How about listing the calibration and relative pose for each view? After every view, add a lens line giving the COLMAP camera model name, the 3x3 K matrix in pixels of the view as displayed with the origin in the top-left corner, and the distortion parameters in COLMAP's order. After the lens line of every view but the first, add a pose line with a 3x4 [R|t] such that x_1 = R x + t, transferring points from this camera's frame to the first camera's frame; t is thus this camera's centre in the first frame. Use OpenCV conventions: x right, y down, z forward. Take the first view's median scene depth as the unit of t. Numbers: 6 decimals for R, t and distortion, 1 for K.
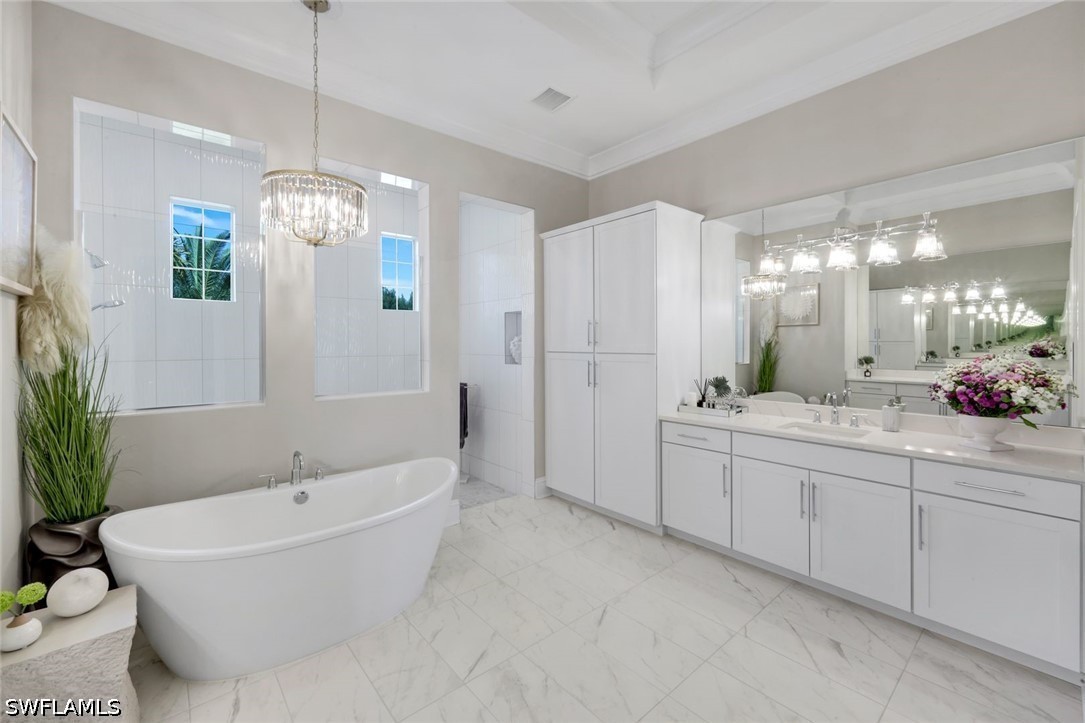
lens RADIAL K [[445.4, 0, 539.3], [0, 445.4, 344.5], [0, 0, 1]] dist [-0.002409, 0.000041]
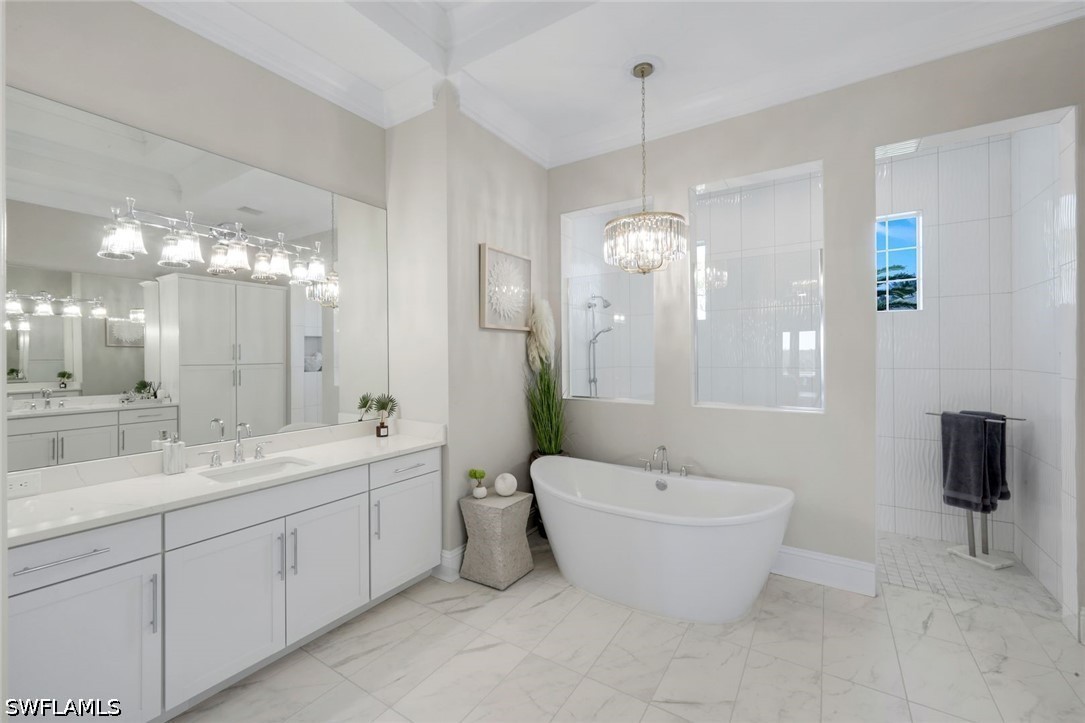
lens RADIAL K [[445.4, 0, 542.1], [0, 445.4, 356.1], [0, 0, 1]] dist [-0.002409, 0.000041]
pose [[0.281101, 0.002193, -0.959676, 0.611172], [0.002680, 0.999992, 0.003070, -0.005166], [0.959675, -0.003435, 0.281093, 0.433146]]
